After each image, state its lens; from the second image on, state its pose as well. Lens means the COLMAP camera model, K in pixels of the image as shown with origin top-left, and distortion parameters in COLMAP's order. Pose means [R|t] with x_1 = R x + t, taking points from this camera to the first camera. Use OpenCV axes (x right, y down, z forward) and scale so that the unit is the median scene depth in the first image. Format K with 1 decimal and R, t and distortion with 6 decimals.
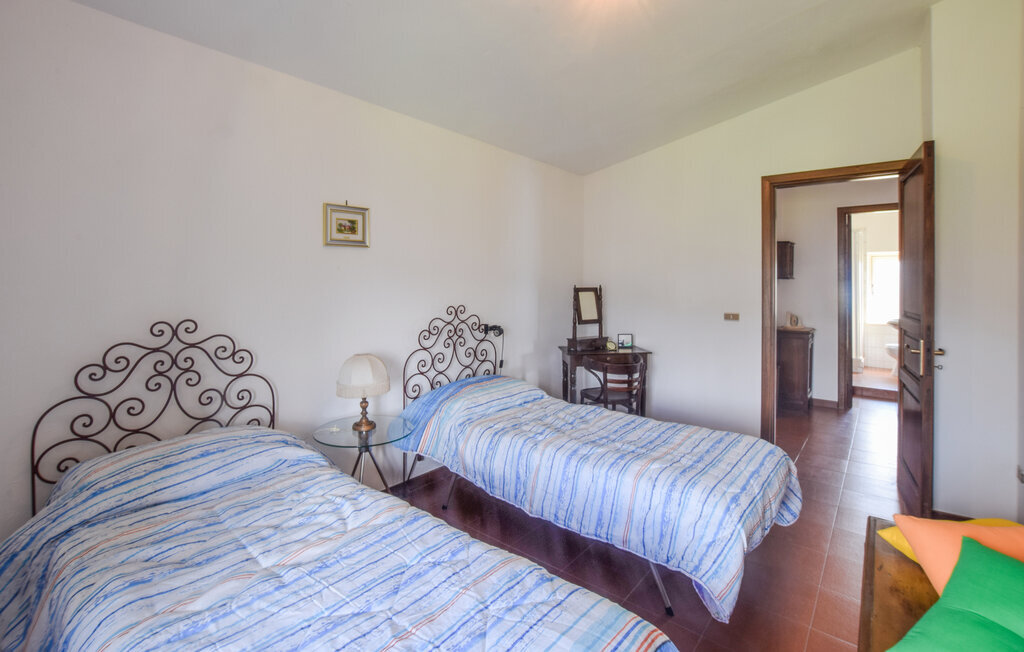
lens RADIAL K [[452.7, 0, 509.8], [0, 452.7, 297.4], [0, 0, 1]] dist [-0.034114, 0.000452]
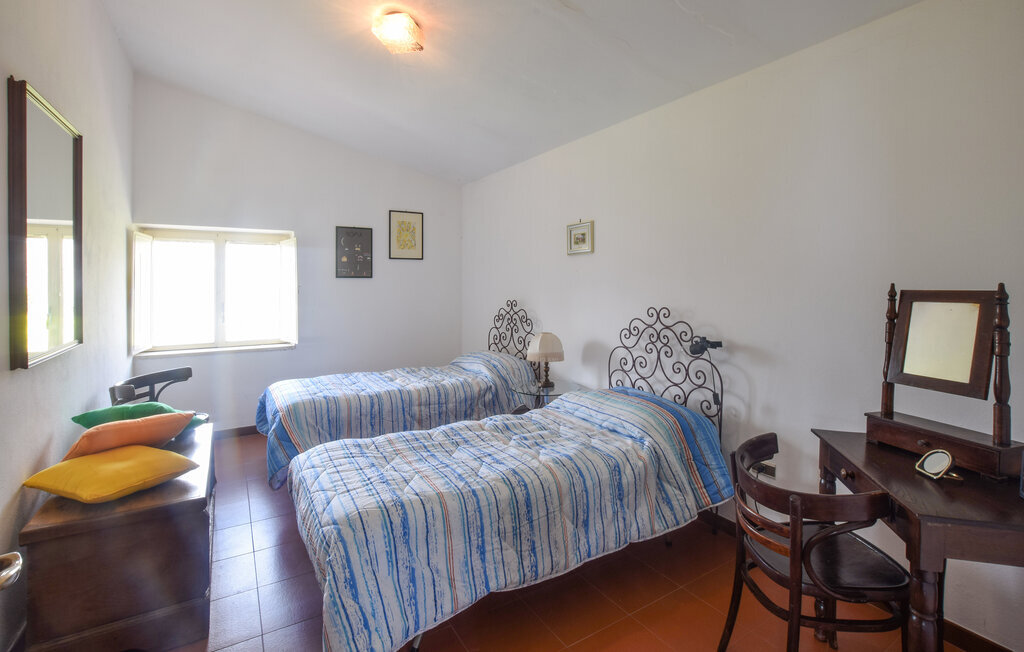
lens RADIAL K [[452.7, 0, 509.8], [0, 452.7, 297.4], [0, 0, 1]] dist [-0.034114, 0.000452]
pose [[-0.312330, 0.030090, -0.949497, 0.818309], [-0.023370, 0.998952, 0.039344, -0.028977], [0.949686, 0.034478, -0.311299, 1.041533]]
